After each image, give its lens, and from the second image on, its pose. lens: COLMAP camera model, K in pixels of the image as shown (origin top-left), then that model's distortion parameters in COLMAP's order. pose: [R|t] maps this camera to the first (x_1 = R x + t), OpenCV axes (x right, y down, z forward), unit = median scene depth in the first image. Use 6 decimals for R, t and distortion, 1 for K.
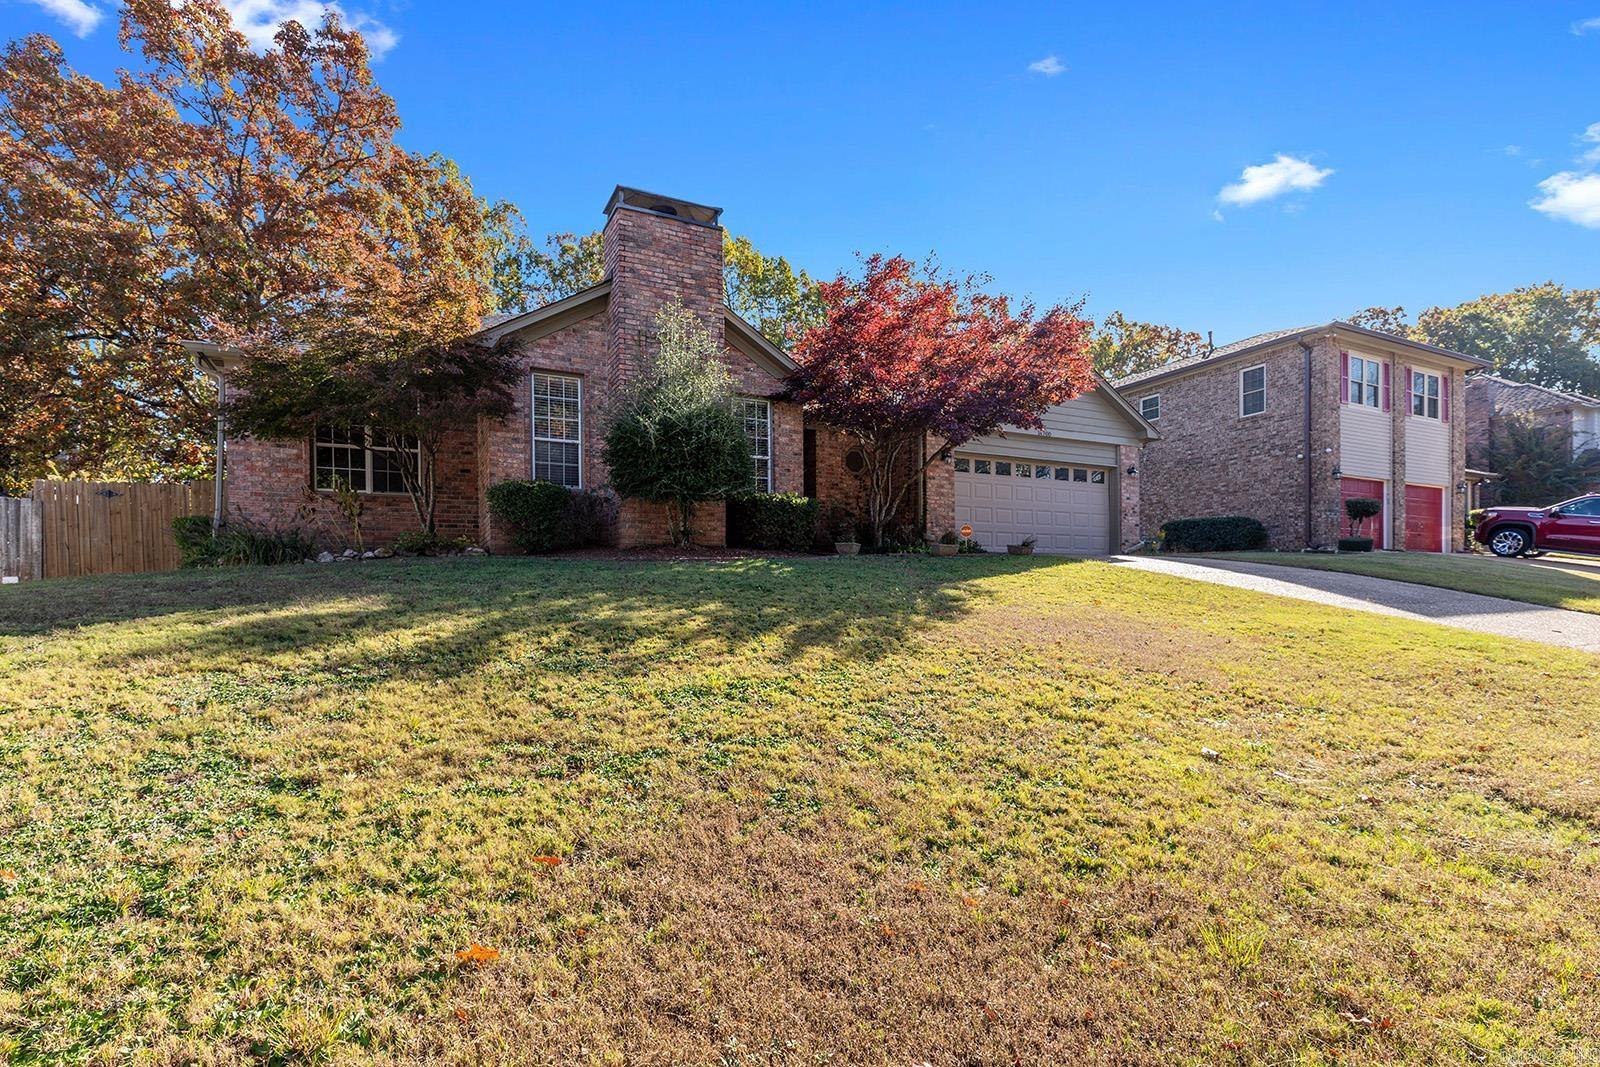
lens RADIAL K [[733.6, 0, 795.8], [0, 733.6, 540.7], [0, 0, 1]] dist [-0.000049, -0.000393]
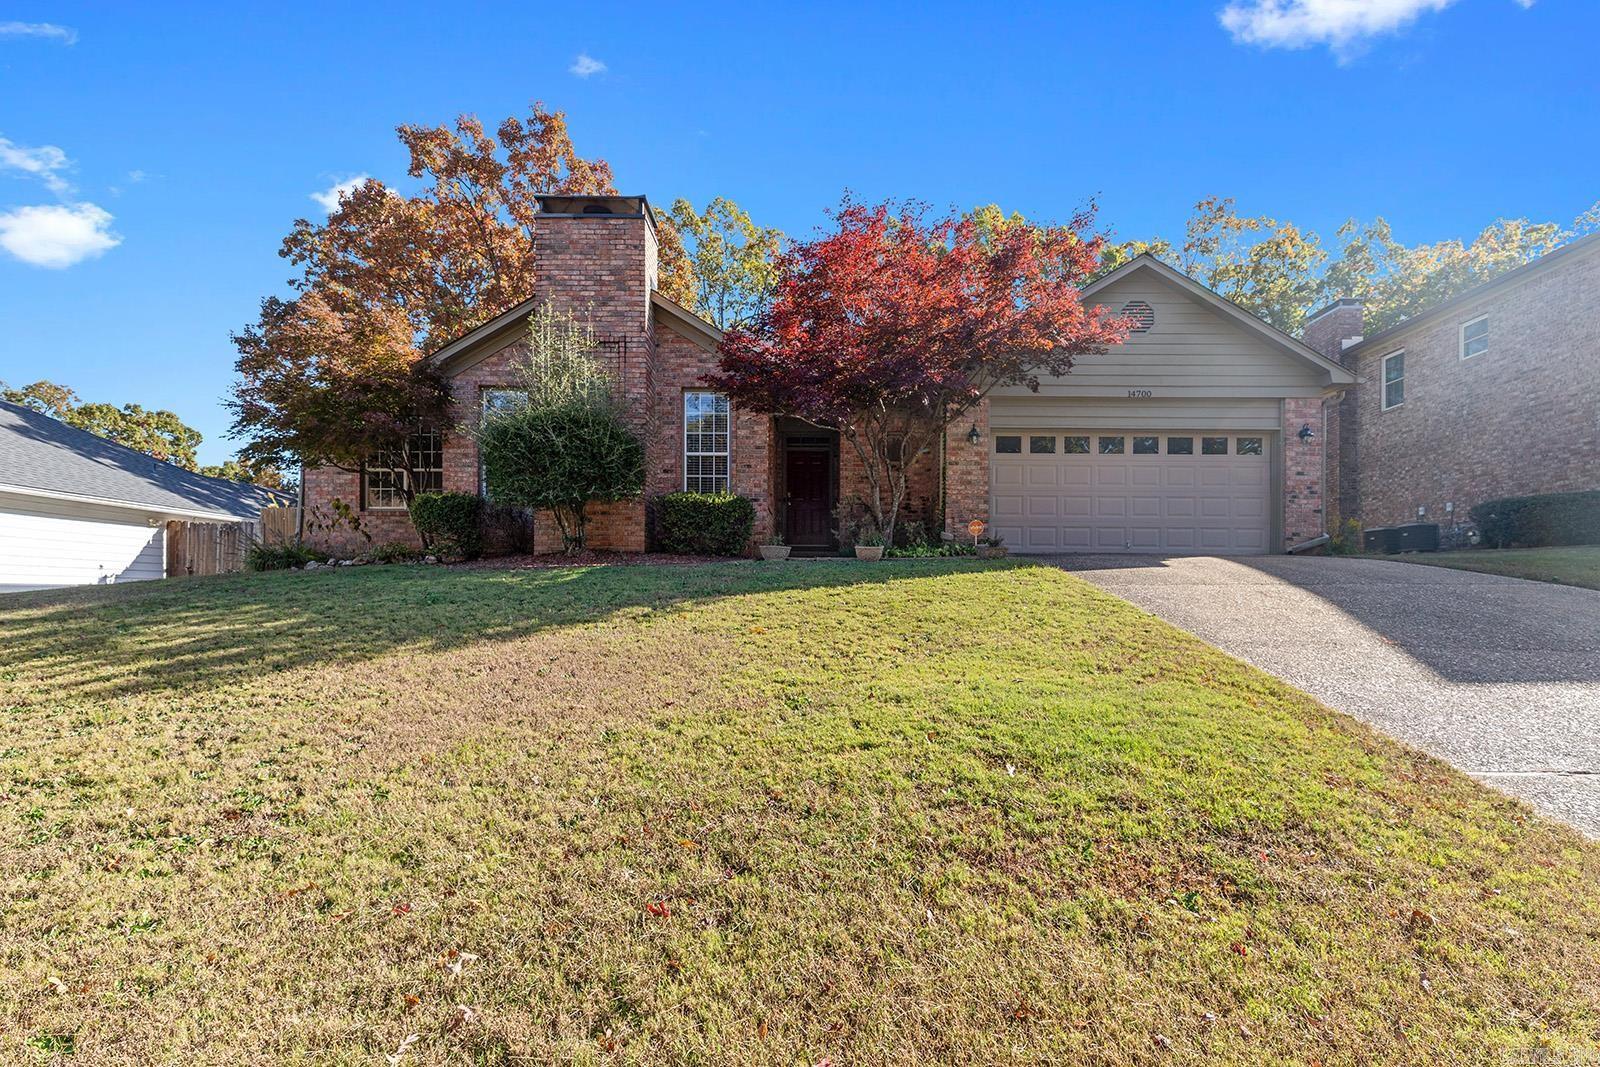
lens RADIAL K [[733.6, 0, 795.8], [0, 733.6, 540.7], [0, 0, 1]] dist [-0.000049, -0.000393]
pose [[0.894572, -0.017386, -0.446585, 0.446979], [0.017836, 0.999836, -0.003197, -0.000090], [0.446568, -0.005106, 0.894735, 0.216906]]
